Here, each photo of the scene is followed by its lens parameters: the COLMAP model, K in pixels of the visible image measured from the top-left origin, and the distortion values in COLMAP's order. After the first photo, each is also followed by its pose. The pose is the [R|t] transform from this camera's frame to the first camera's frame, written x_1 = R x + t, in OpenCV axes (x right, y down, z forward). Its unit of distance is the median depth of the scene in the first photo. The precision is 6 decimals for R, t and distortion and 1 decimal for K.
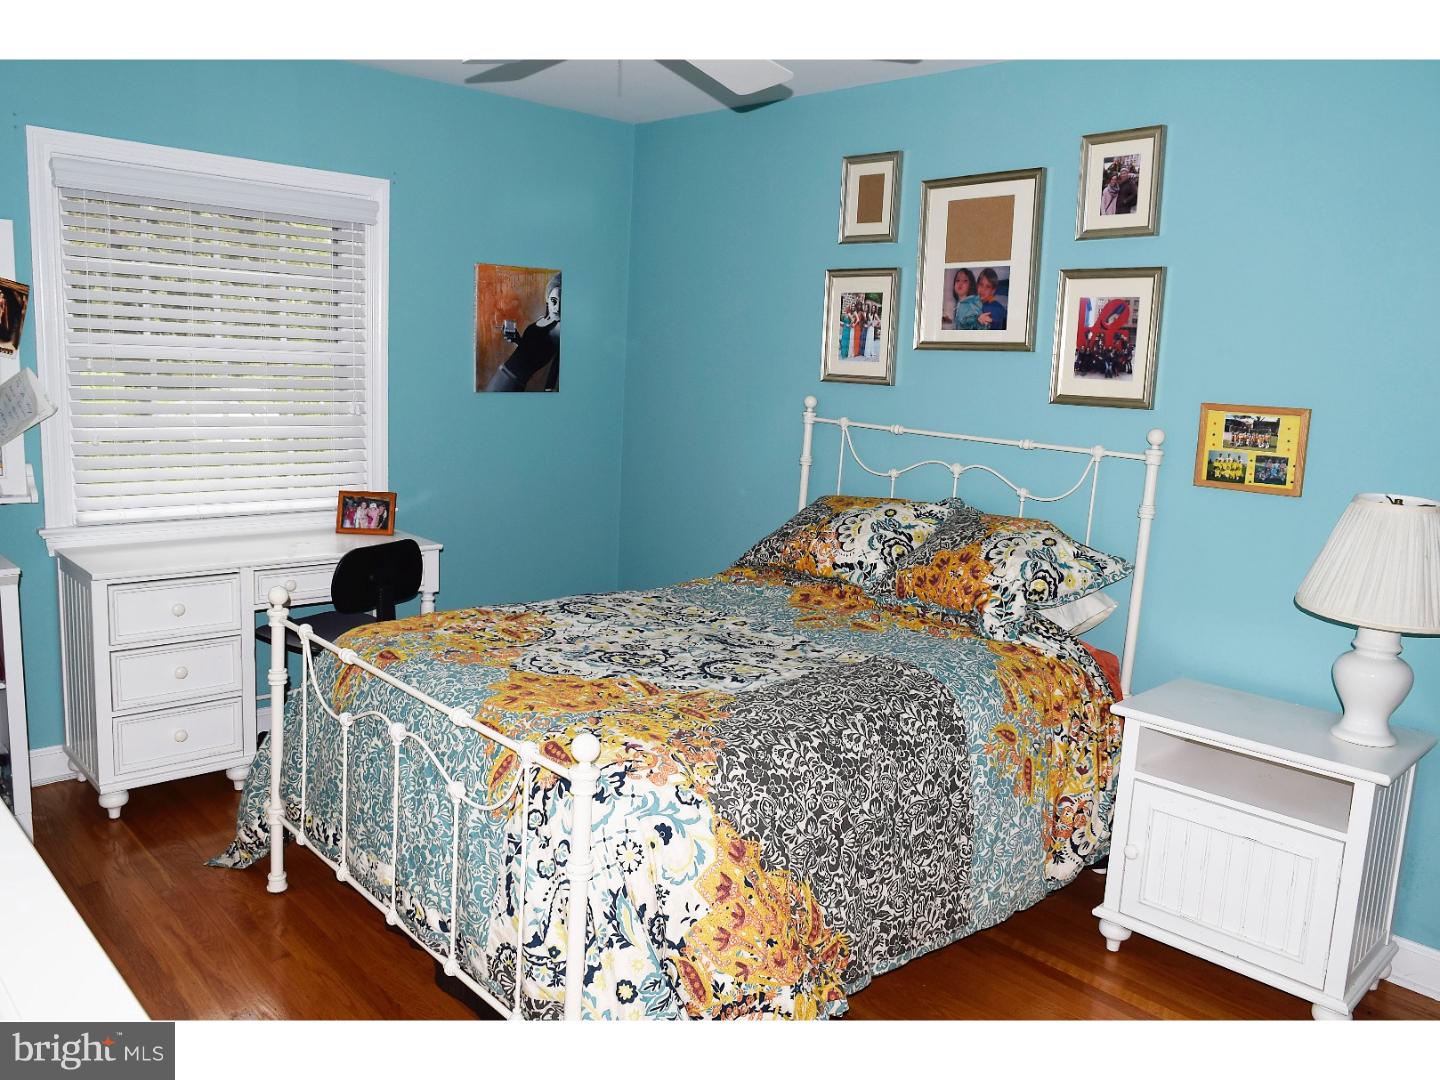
lens RADIAL K [[1111.2, 0, 714.6], [0, 1111.2, 530.8], [0, 0, 1]] dist [-0.013416, -0.000158]
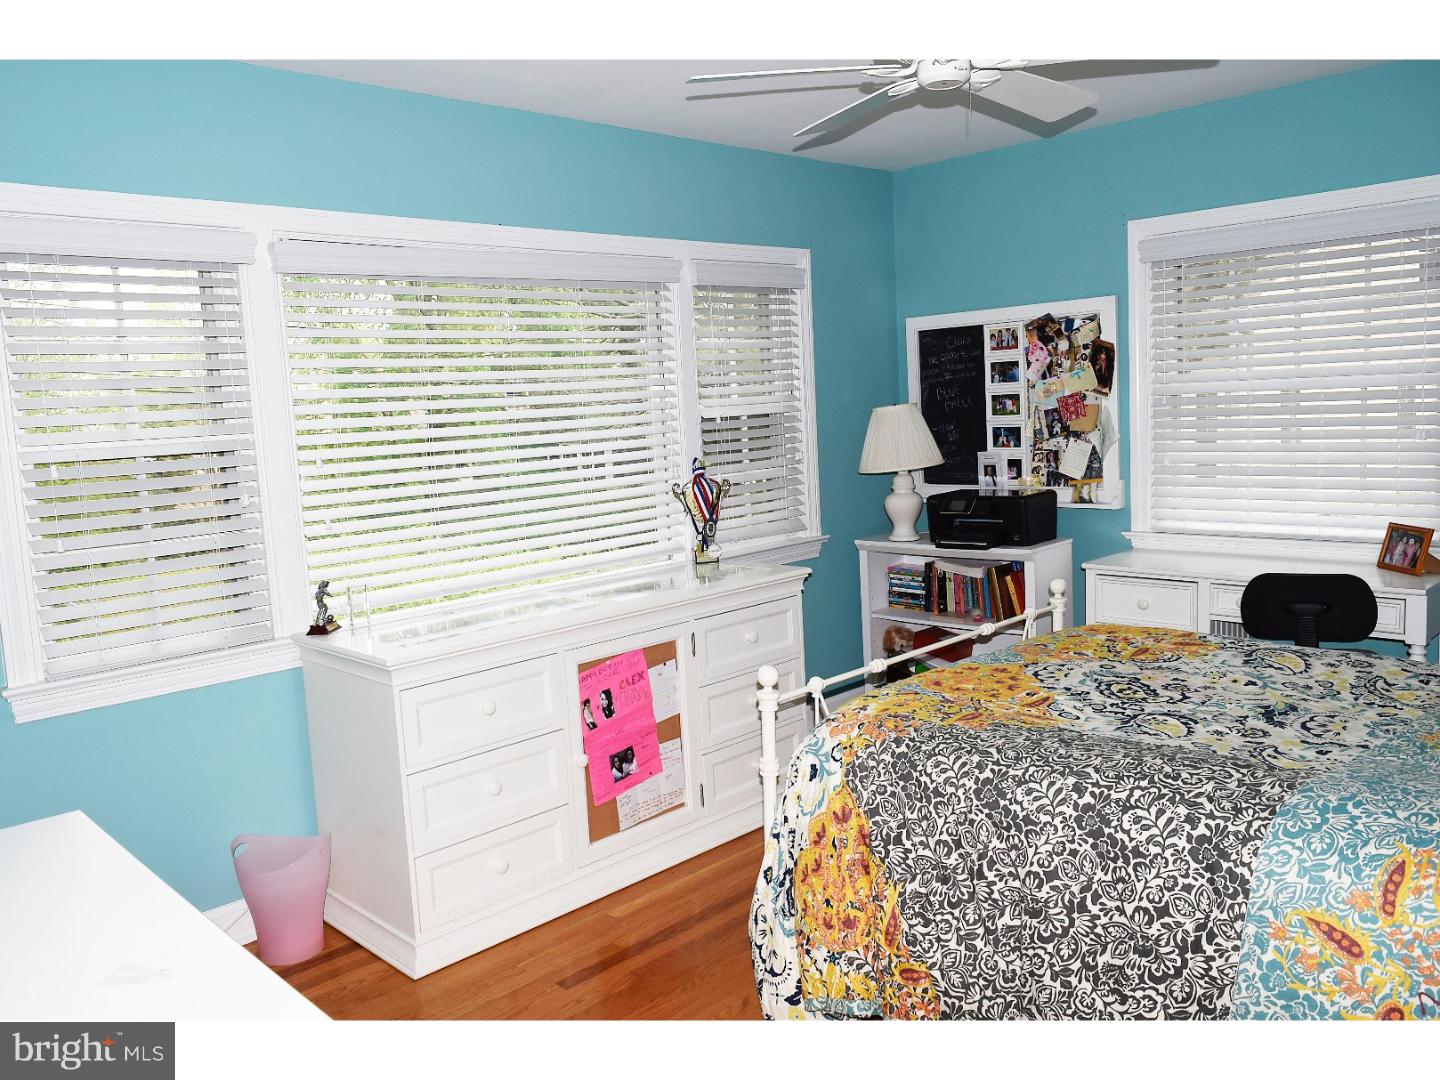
lens RADIAL K [[1111.2, 0, 714.6], [0, 1111.2, 530.8], [0, 0, 1]] dist [-0.013416, -0.000158]
pose [[0.028677, 0.067869, -0.997282, 0.886917], [-0.110452, 0.991798, 0.064319, -0.041335], [0.993468, 0.108307, 0.035938, 0.642473]]
